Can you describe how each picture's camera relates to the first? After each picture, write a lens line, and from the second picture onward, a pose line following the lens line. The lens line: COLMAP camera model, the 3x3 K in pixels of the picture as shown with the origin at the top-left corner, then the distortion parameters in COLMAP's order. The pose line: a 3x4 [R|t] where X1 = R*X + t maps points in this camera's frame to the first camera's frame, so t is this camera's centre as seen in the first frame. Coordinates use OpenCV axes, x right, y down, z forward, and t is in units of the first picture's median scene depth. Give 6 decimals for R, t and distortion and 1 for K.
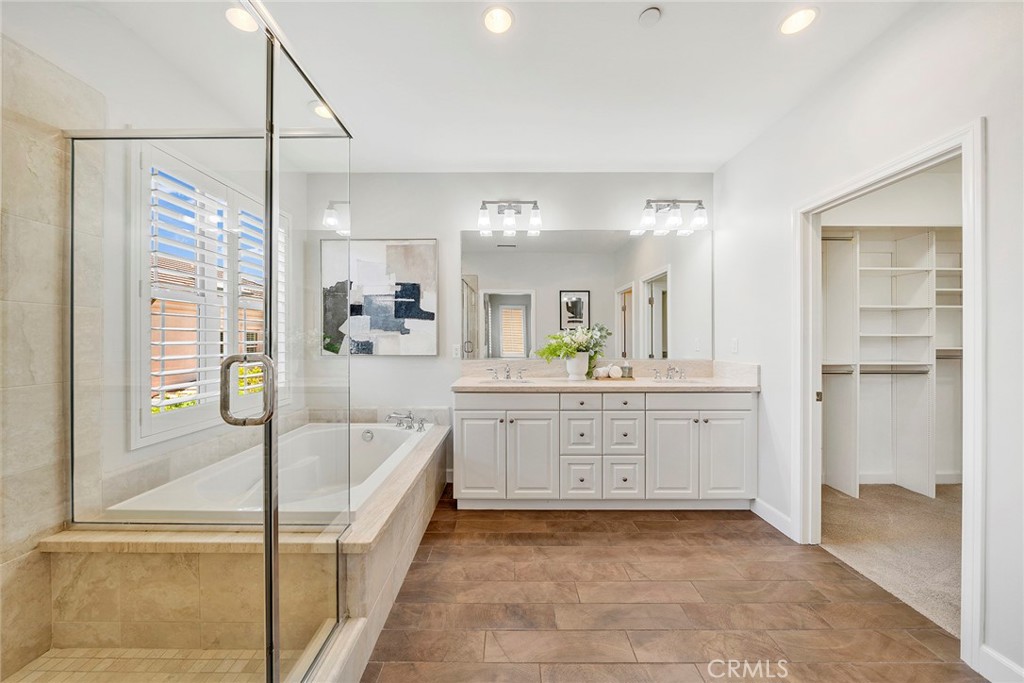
lens RADIAL K [[341.2, 0, 503.8], [0, 341.2, 336.5], [0, 0, 1]] dist [-0.006516, -0.000013]
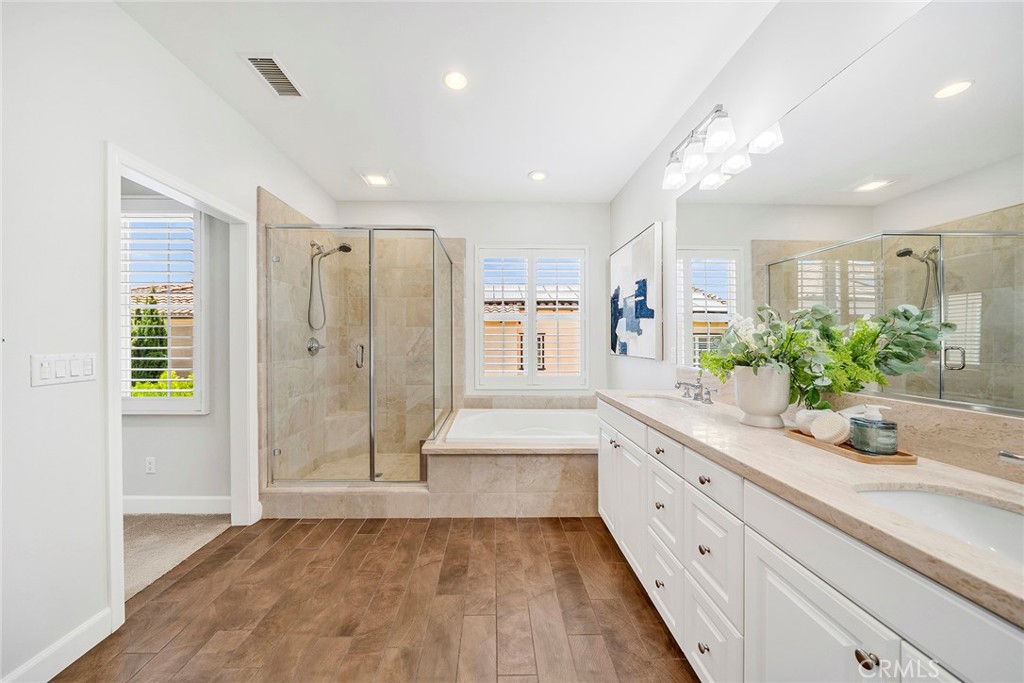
lens RADIAL K [[353.9, 0, 507.1], [0, 353.9, 341.5], [0, 0, 1]] dist [-0.010298, 0.000039]
pose [[0.040071, 0.001880, -0.999195, 0.702118], [0.002533, 0.999995, 0.001983, 0.008613], [0.999194, -0.002610, 0.040066, 0.626857]]
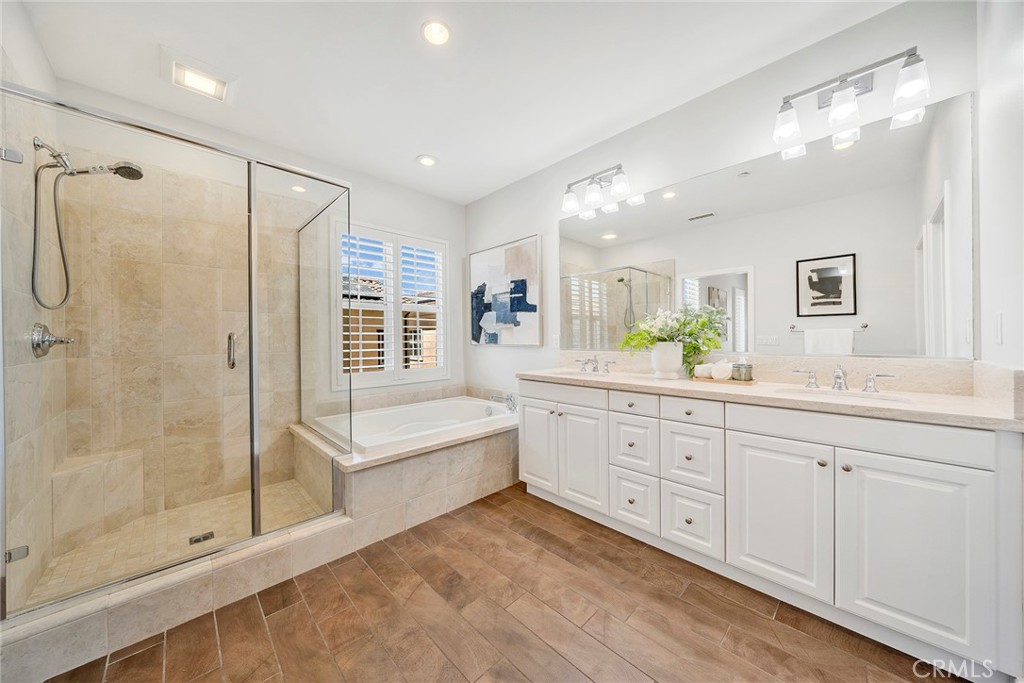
lens RADIAL K [[341.2, 0, 520.0], [0, 341.2, 338.0], [0, 0, 1]] dist [-0.006516, -0.000013]
pose [[0.714051, -0.005782, -0.700070, 0.522064], [0.012582, 0.999910, 0.004575, 0.028589], [0.699981, -0.012075, 0.714060, 0.222024]]
